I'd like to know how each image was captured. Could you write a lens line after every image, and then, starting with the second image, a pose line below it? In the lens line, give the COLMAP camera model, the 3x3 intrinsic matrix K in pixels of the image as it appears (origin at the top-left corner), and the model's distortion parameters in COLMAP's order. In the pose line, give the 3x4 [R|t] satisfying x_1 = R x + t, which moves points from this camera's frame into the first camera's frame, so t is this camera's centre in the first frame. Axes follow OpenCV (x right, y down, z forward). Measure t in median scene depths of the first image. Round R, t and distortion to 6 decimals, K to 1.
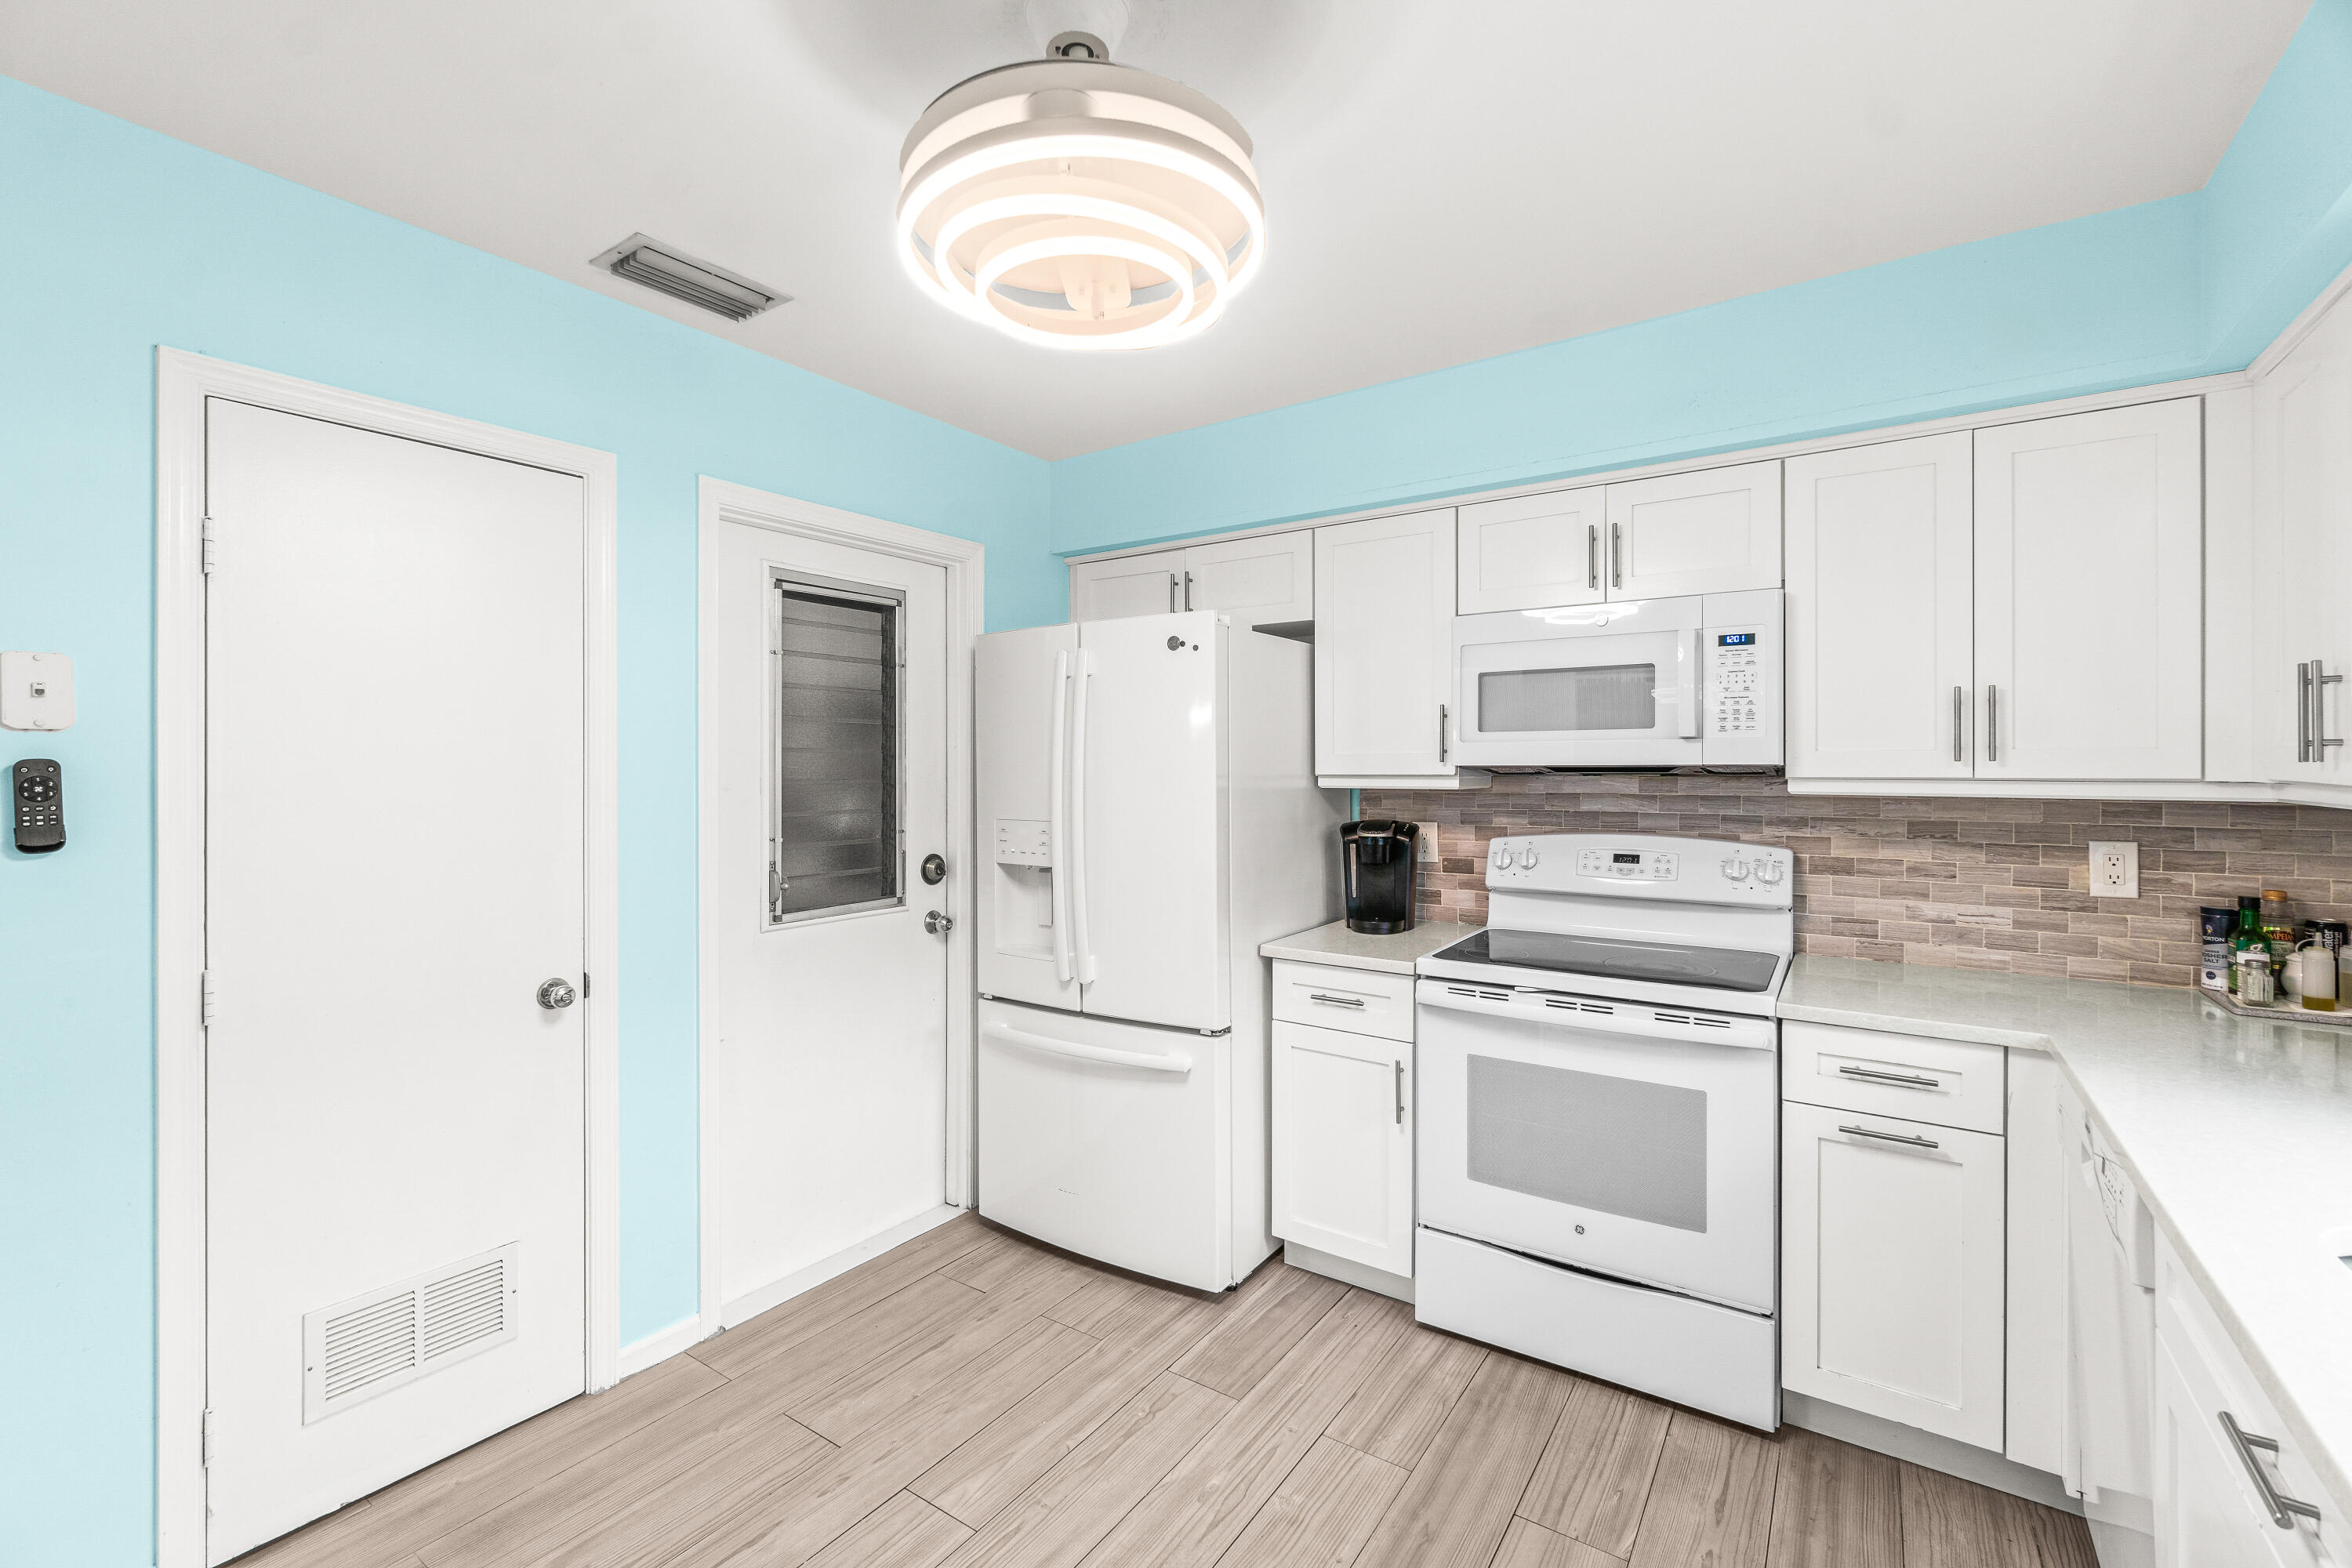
lens RADIAL K [[1011.4, 0, 1168.9], [0, 1011.4, 774.5], [0, 0, 1]] dist [-0.001301, 0.000015]
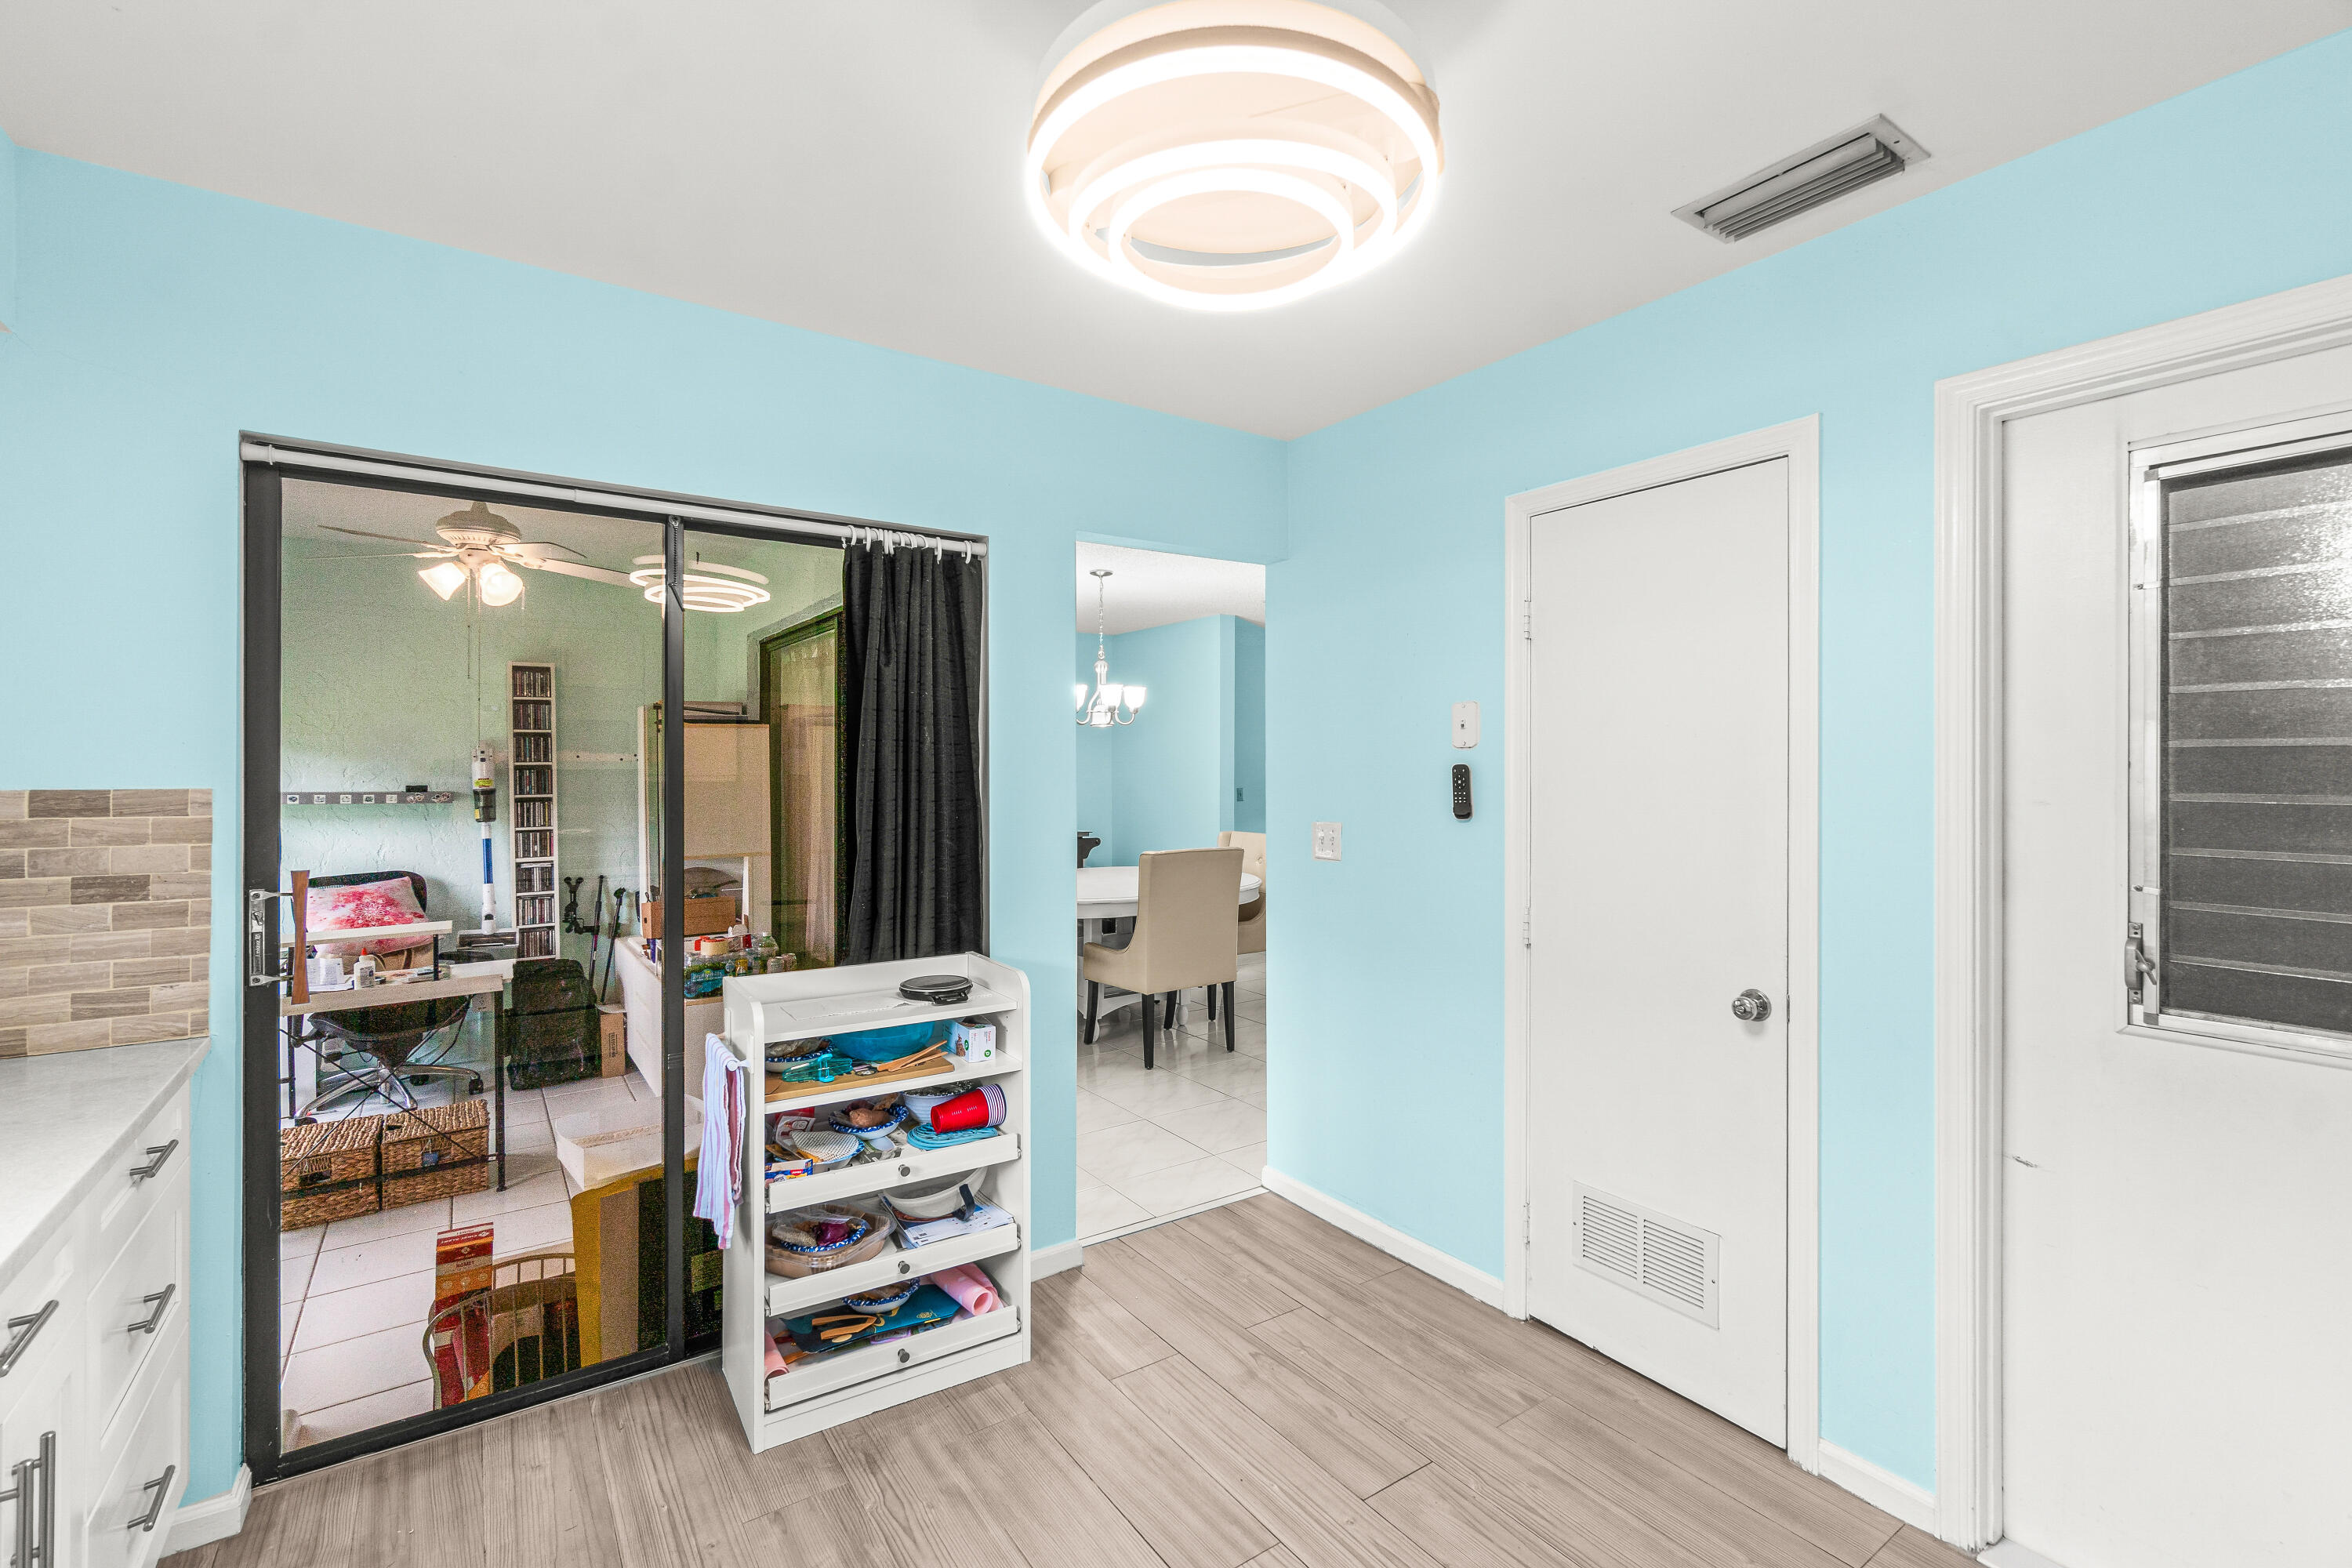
lens RADIAL K [[1011.4, 0, 1168.9], [0, 1011.4, 774.5], [0, 0, 1]] dist [-0.001301, 0.000015]
pose [[-0.346311, 0.005964, -0.938101, 0.491438], [-0.010096, 0.999898, 0.010084, -0.007272], [0.938065, 0.012963, -0.346216, 0.812909]]
